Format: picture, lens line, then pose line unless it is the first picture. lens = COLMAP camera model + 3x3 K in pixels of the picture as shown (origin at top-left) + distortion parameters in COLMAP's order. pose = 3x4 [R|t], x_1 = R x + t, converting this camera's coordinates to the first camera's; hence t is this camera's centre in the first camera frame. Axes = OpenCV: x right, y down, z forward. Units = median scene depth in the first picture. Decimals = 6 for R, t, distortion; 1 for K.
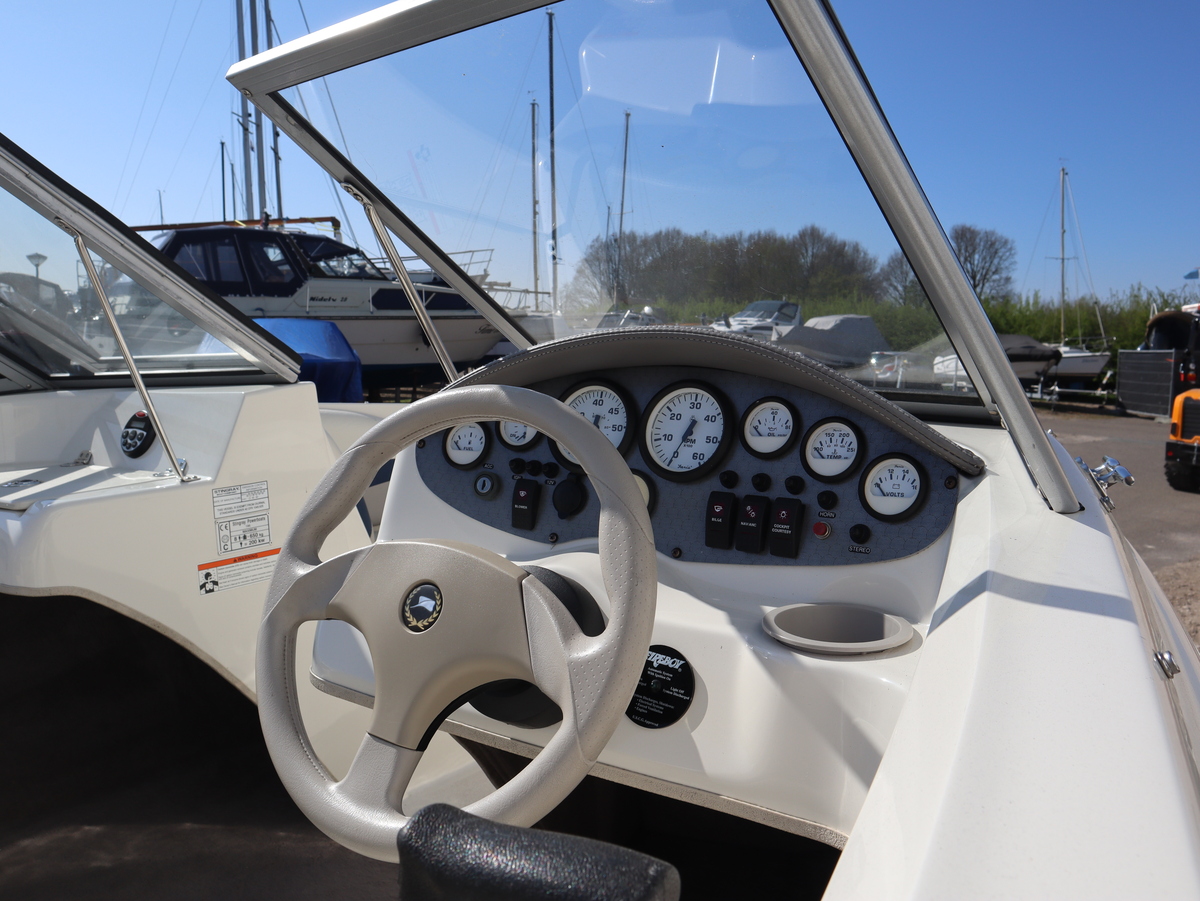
lens RADIAL K [[940.7, 0, 596.7], [0, 940.7, 449.0], [0, 0, 1]] dist [-0.124940, 0.079625]
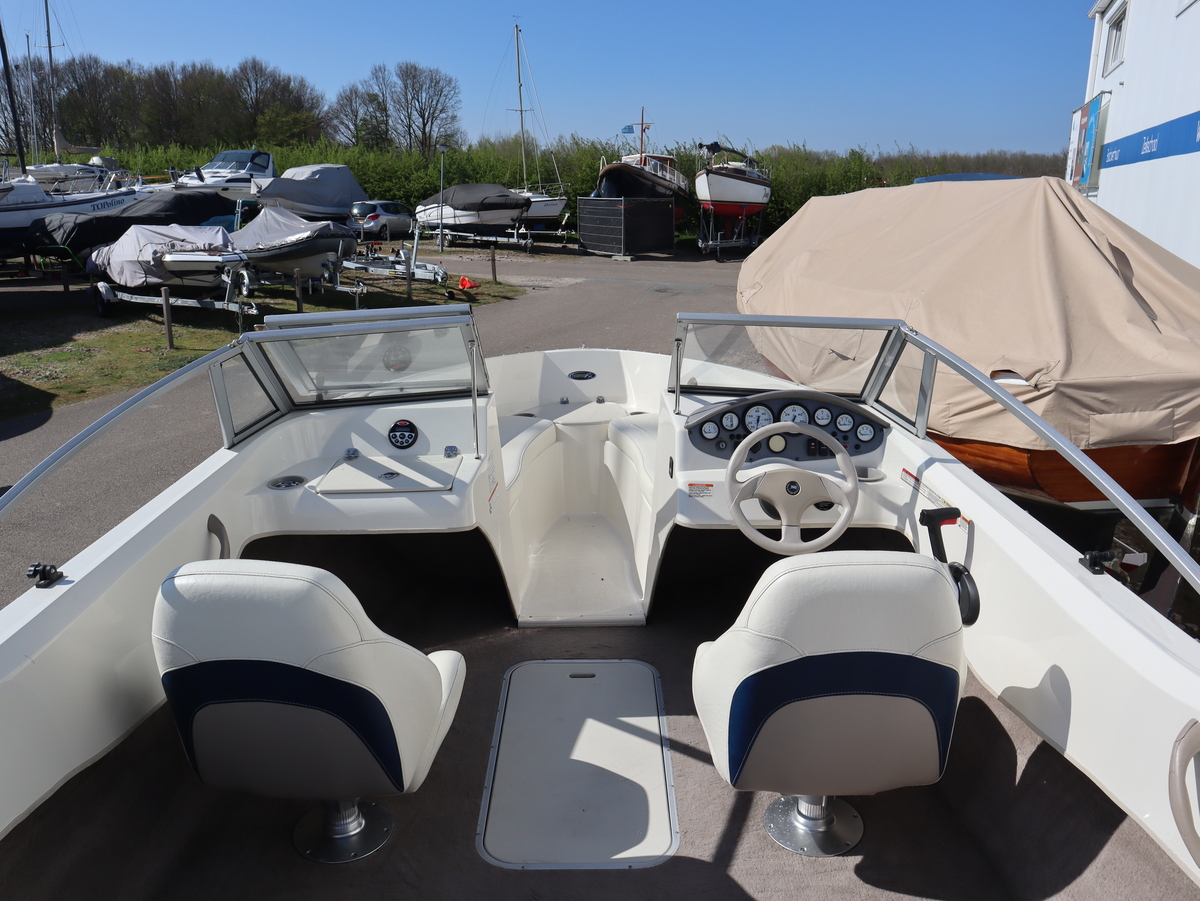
lens RADIAL K [[940.7, 0, 598.2], [0, 940.7, 444.5], [0, 0, 1]] dist [-0.124940, 0.079625]
pose [[0.841141, -0.154417, 0.518302, -0.090602], [0.066357, 0.980598, 0.184458, -0.024188], [-0.536729, -0.120763, 0.835068, -0.054109]]
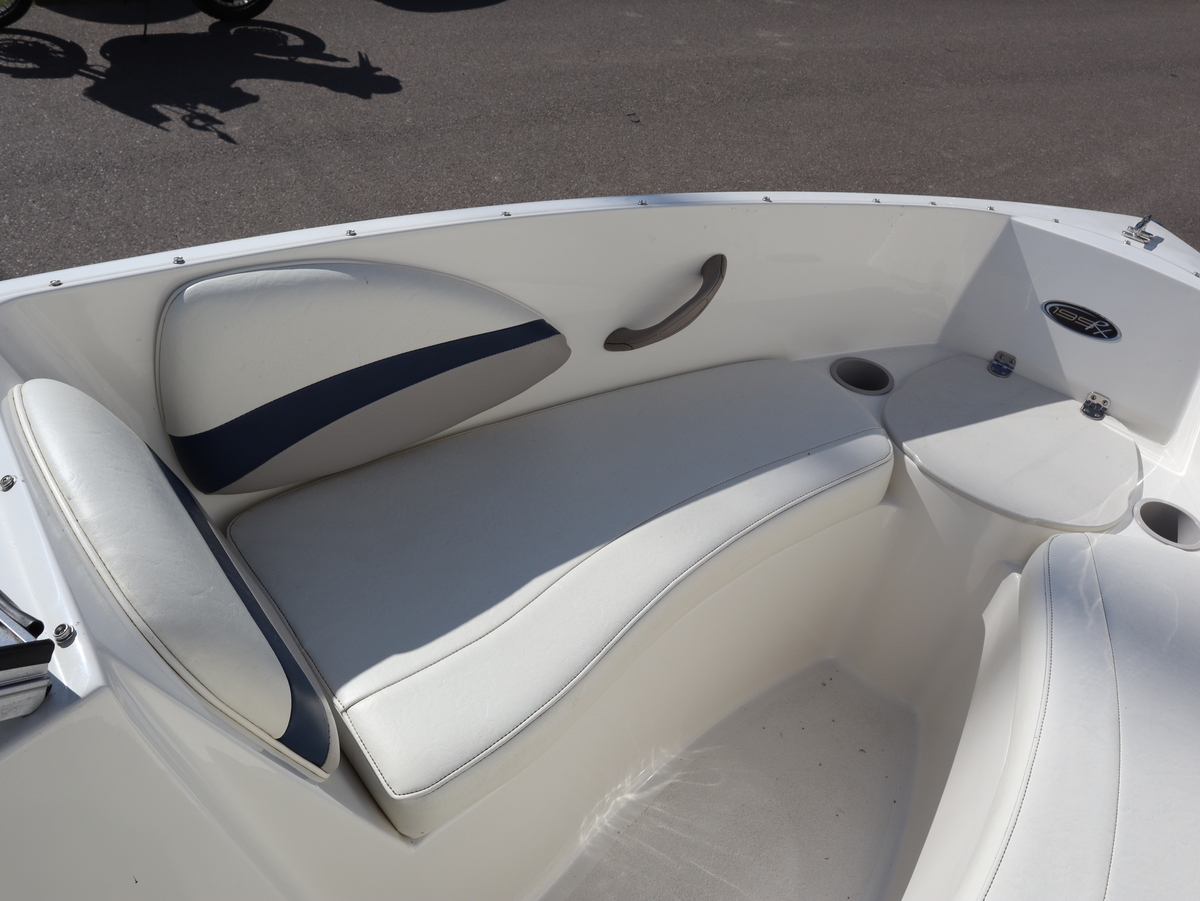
lens RADIAL K [[940.7, 0, 590.8], [0, 940.7, 453.2], [0, 0, 1]] dist [-0.124940, 0.079625]
pose [[0.988900, 0.147046, -0.021309, -0.011210], [-0.111065, 0.826830, 0.551377, -0.027808], [0.098697, -0.542890, 0.833984, 0.065096]]
